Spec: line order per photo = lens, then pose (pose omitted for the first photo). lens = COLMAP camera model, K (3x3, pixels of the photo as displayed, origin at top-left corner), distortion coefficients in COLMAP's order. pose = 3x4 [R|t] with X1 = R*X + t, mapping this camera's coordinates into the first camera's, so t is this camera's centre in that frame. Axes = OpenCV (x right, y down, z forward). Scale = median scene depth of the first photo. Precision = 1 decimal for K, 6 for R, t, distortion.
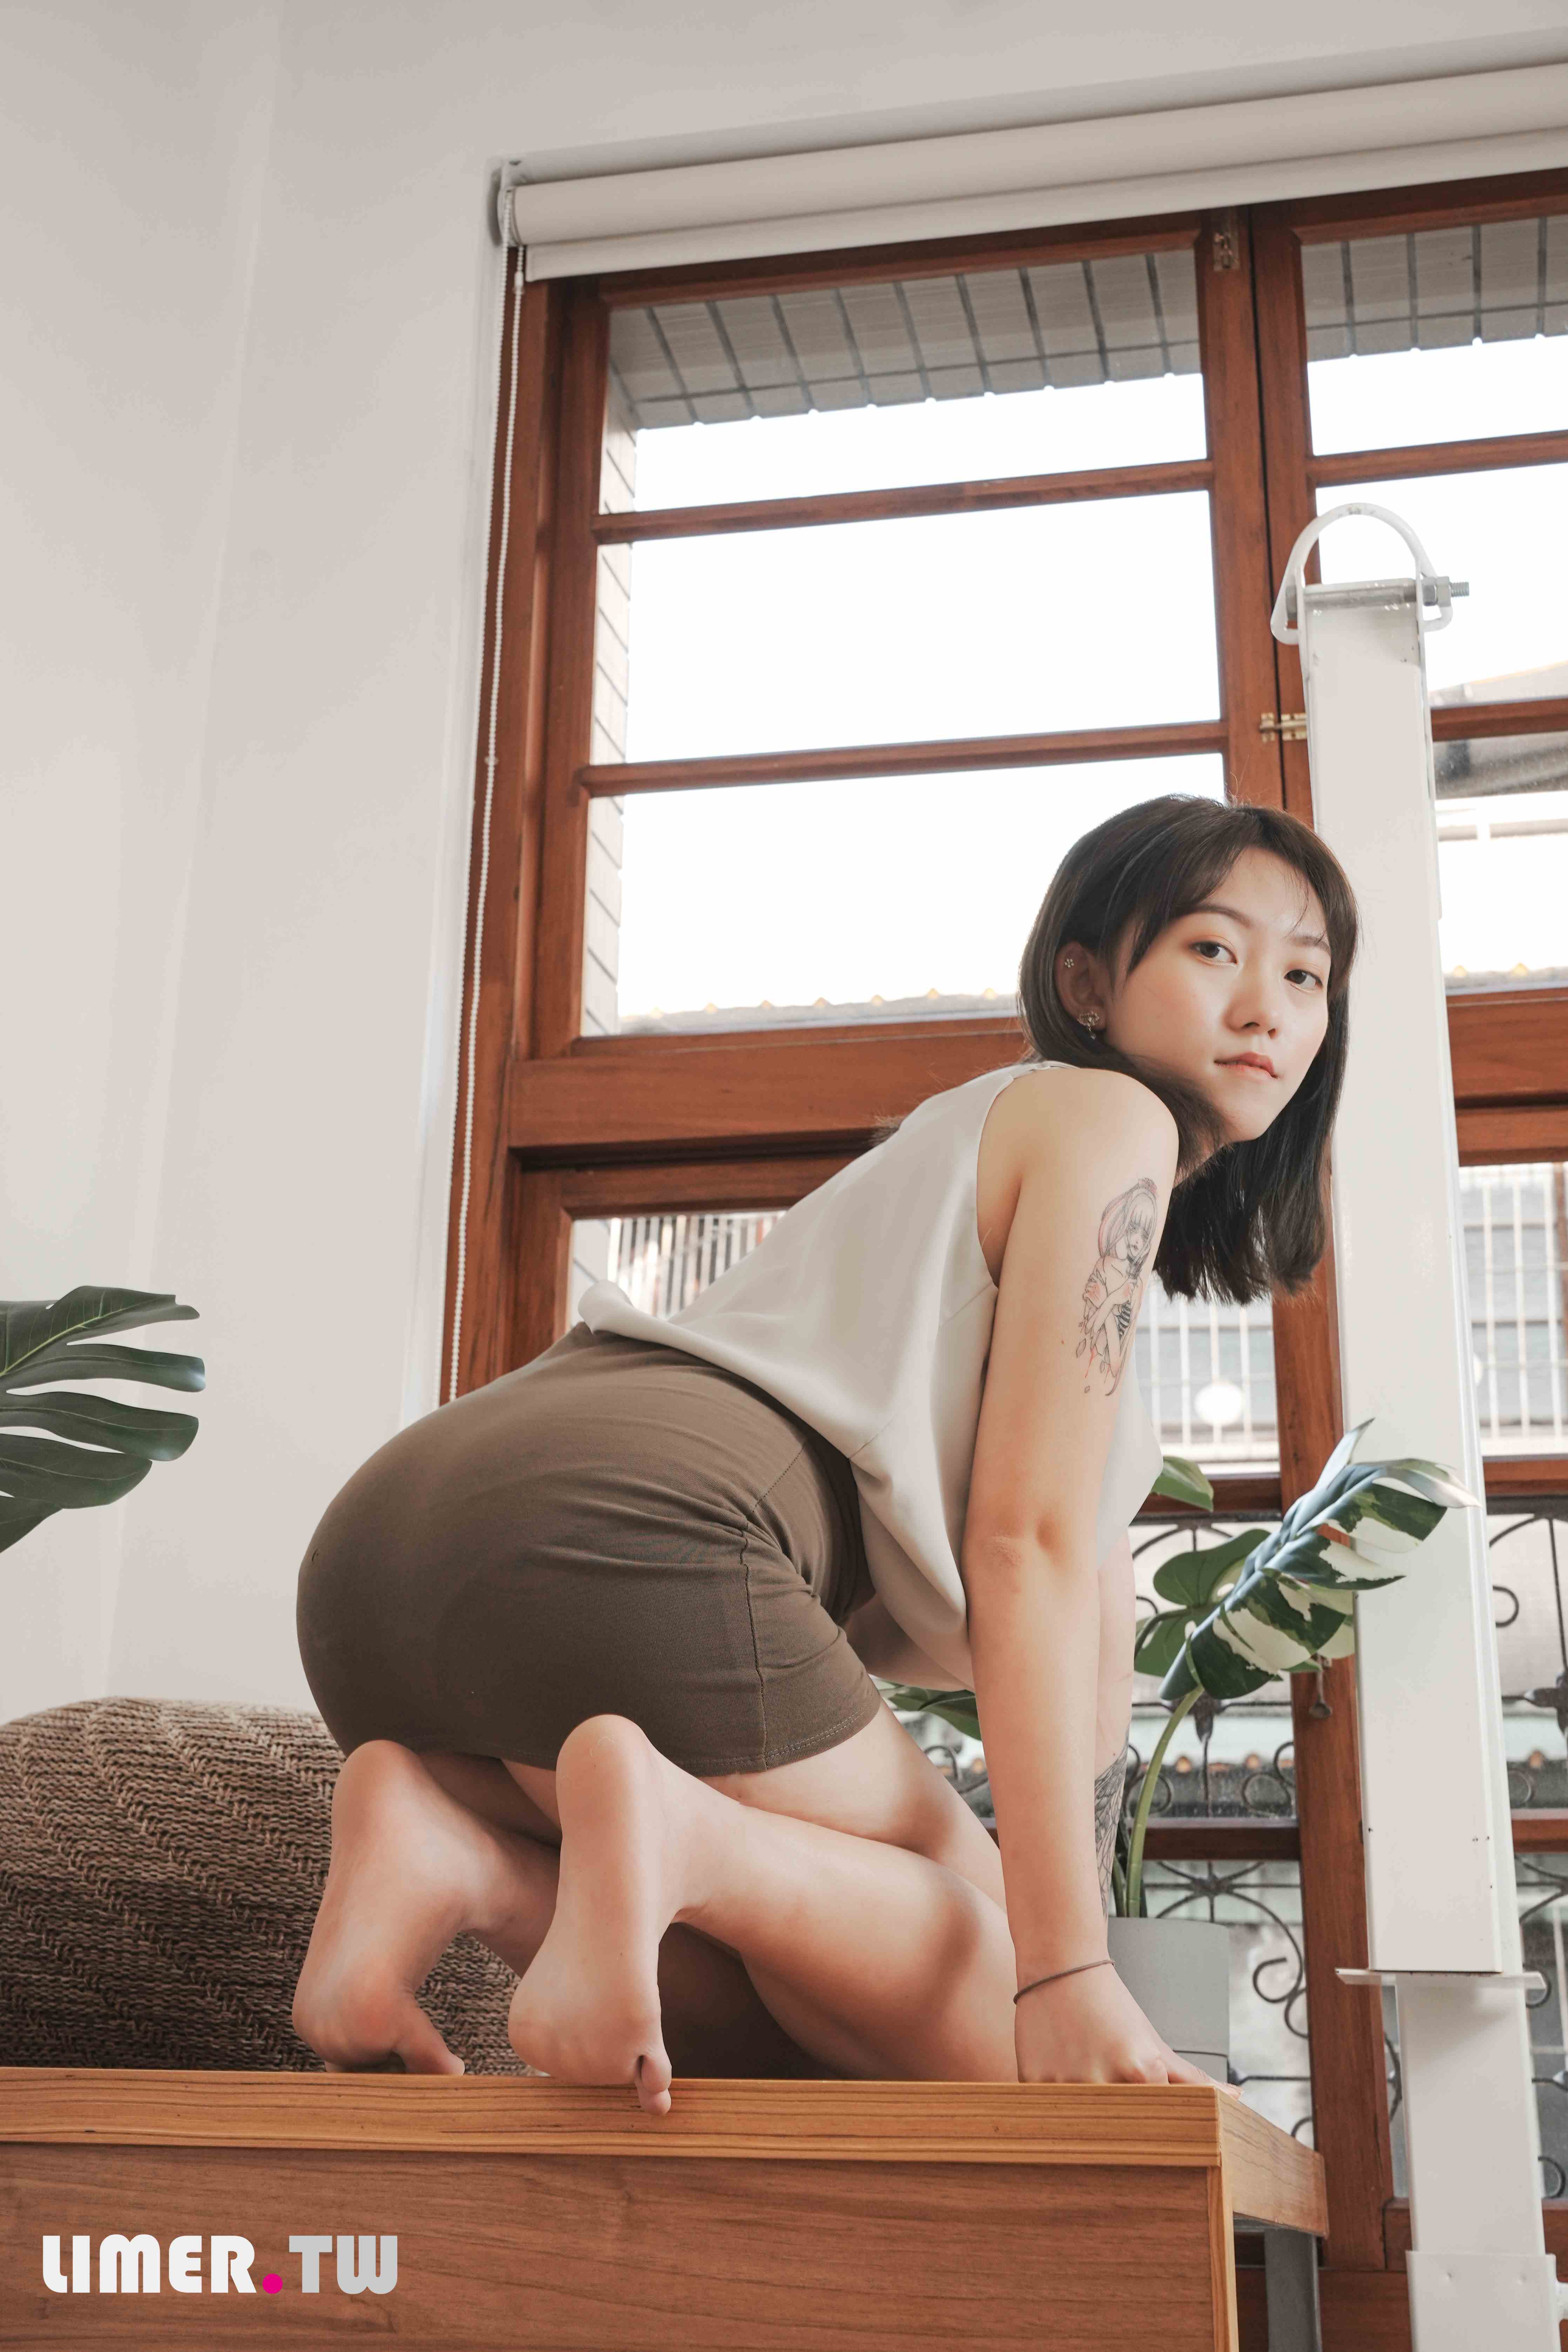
lens RADIAL K [[3398.3, 0, 718.8], [0, 3398.3, 720.9], [0, 0, 1]] dist [-0.042340, 0.081852]
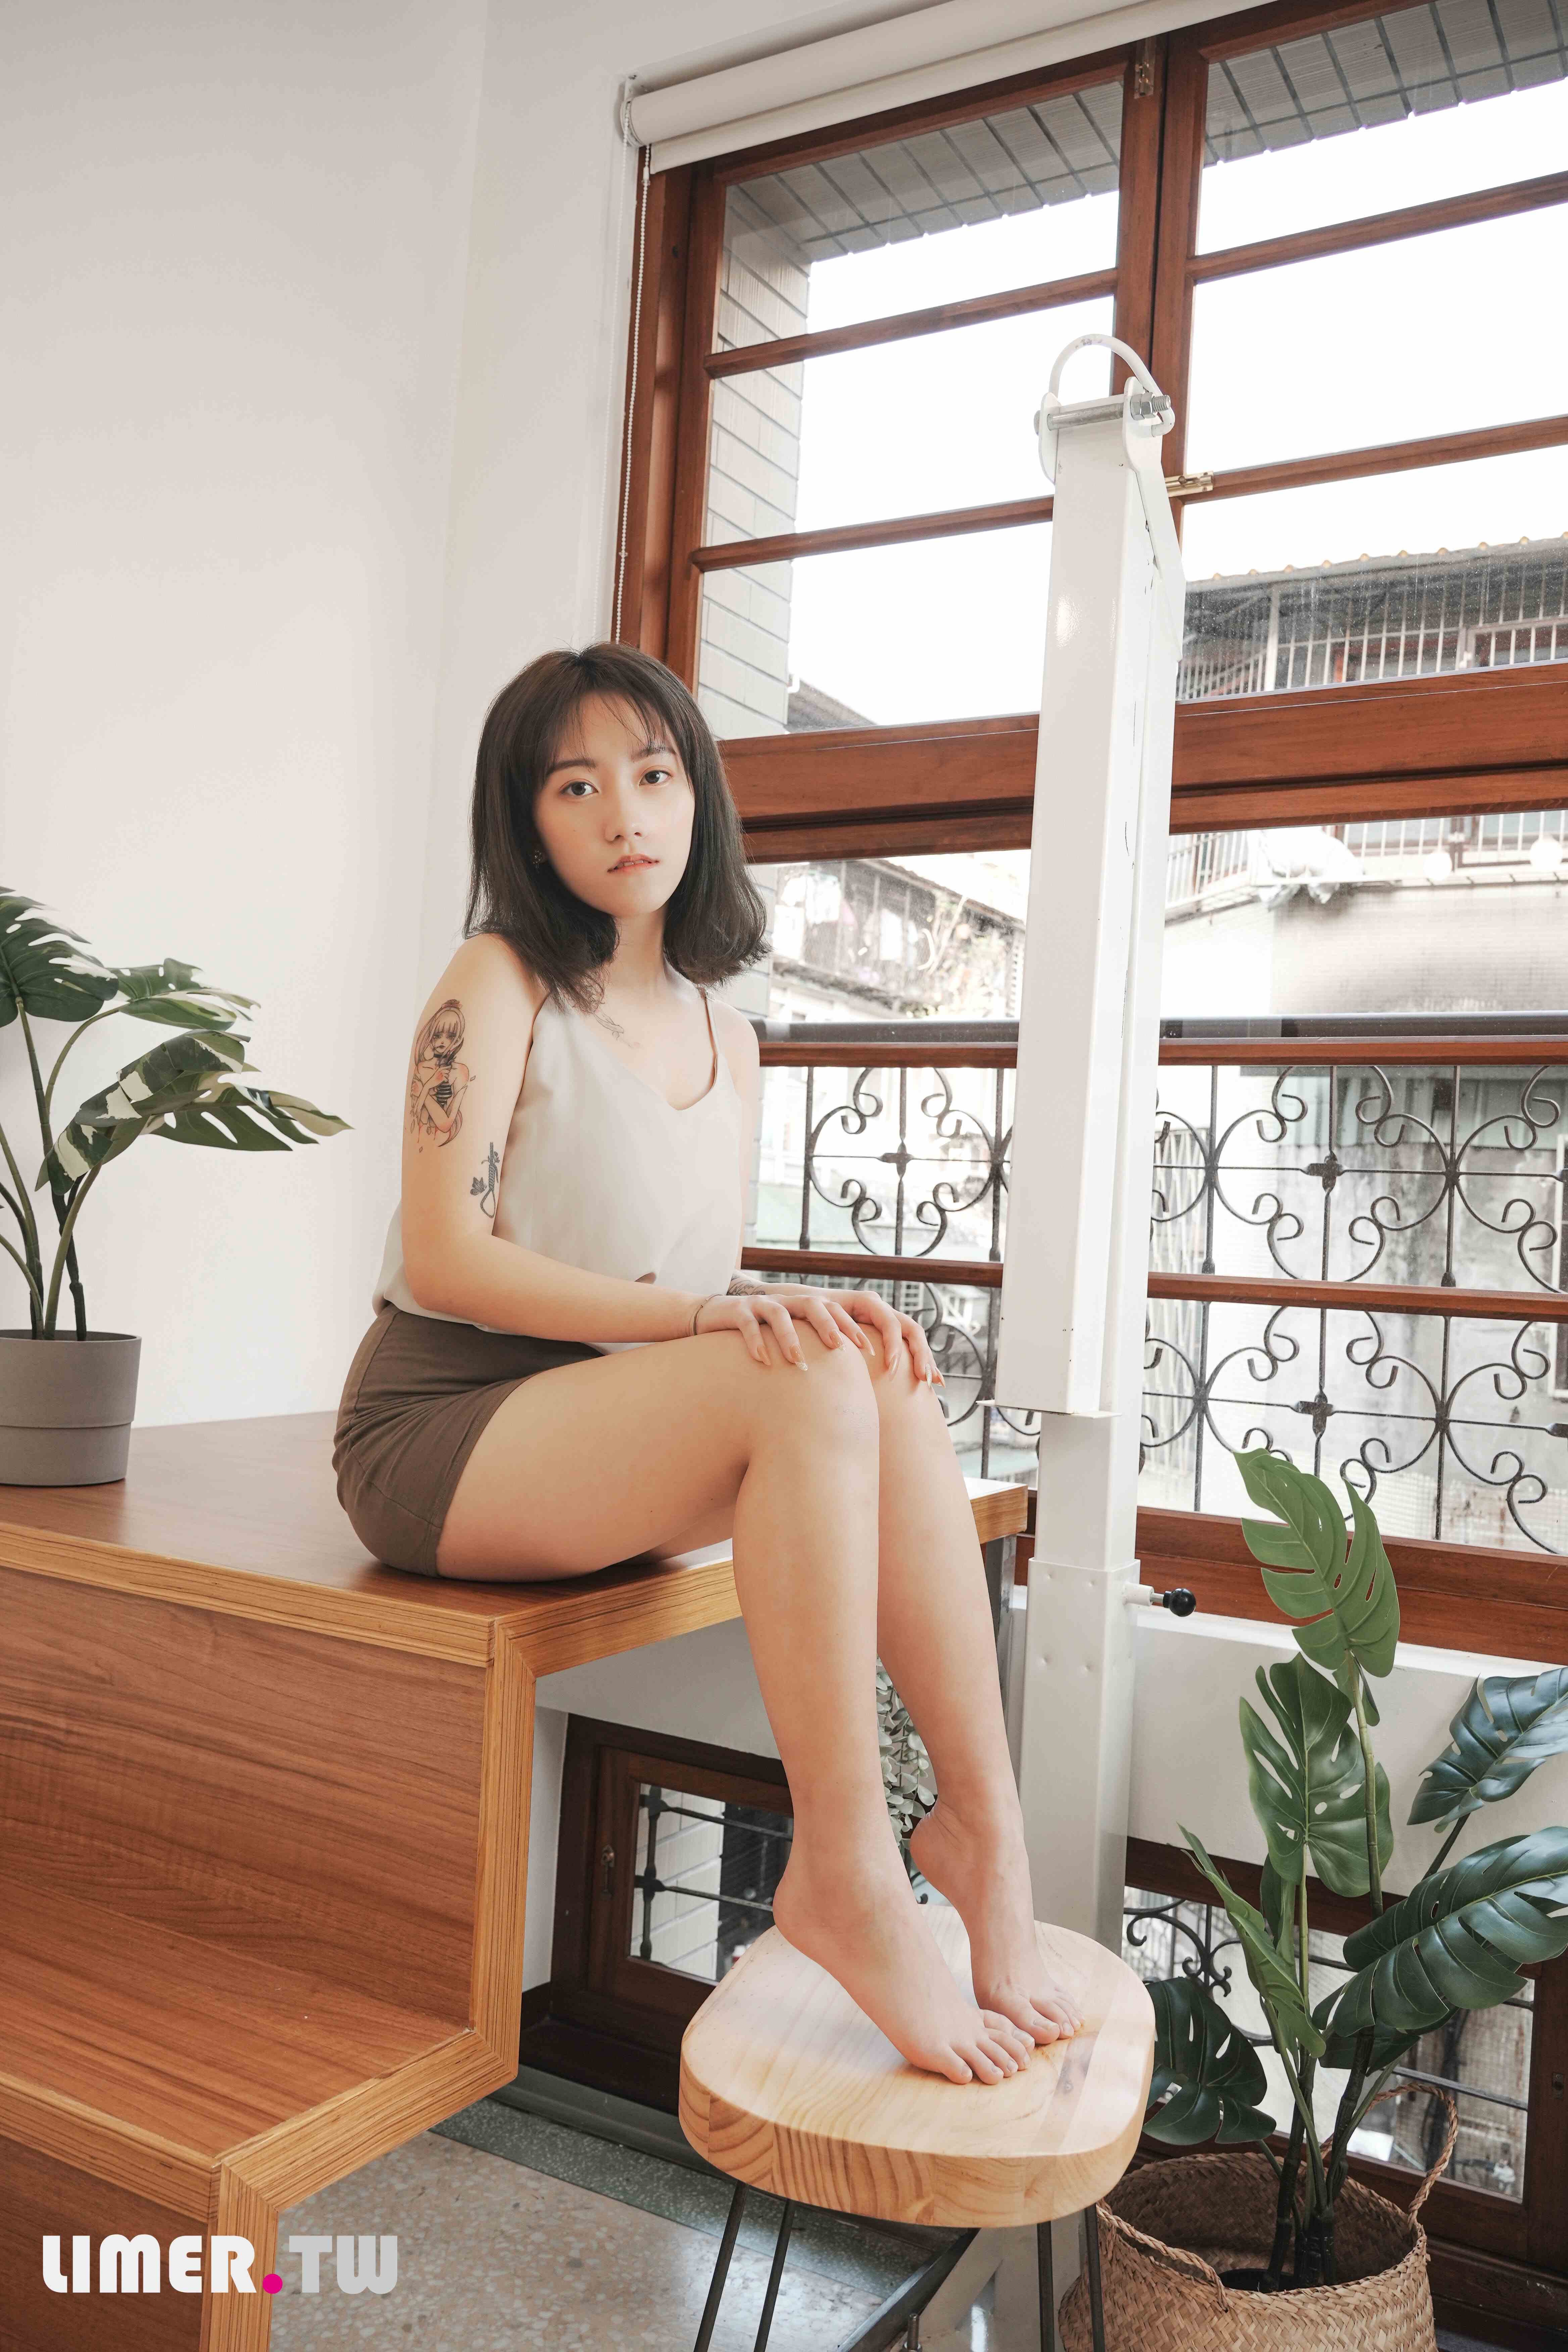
lens RADIAL K [[1948.3, 0, 794.0], [0, 1948.3, 1218.0], [0, 0, 1]] dist [0.004447, -0.005148]
pose [[0.953977, 0.027675, -0.298600, 0.366744], [0.096756, 0.914074, 0.393836, -0.070866], [0.283842, -0.404602, 0.869328, 0.226501]]
